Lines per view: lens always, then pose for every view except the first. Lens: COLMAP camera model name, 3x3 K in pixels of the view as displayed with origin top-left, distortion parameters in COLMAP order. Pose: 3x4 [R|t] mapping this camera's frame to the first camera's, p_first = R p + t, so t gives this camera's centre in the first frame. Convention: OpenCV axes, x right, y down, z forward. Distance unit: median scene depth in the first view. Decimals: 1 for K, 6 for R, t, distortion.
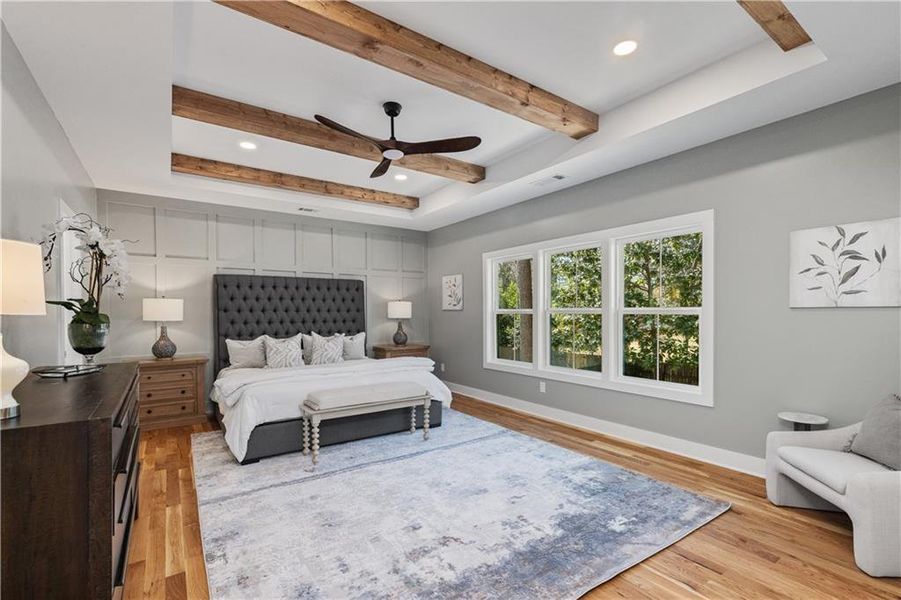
lens RADIAL K [[404.4, 0, 452.0], [0, 404.4, 314.4], [0, 0, 1]] dist [-0.001575, -0.000309]
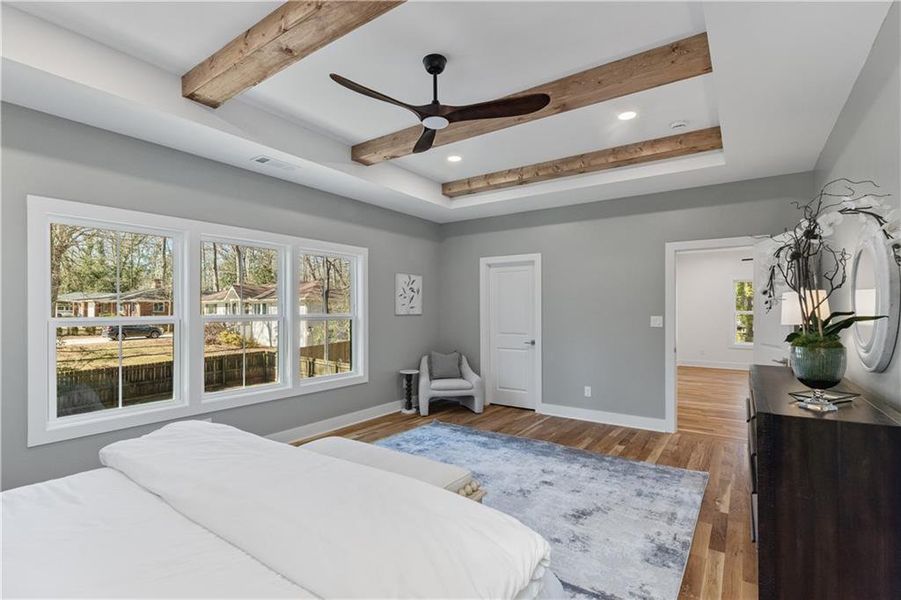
lens RADIAL K [[421.1, 0, 450.5], [0, 421.1, 306.5], [0, 0, 1]] dist [-0.000515, 0.000107]
pose [[-0.338216, 0.008674, 0.941028, -1.133903], [0.005047, 0.999960, -0.007403, -0.041822], [-0.941055, 0.002246, -0.338246, 1.535368]]
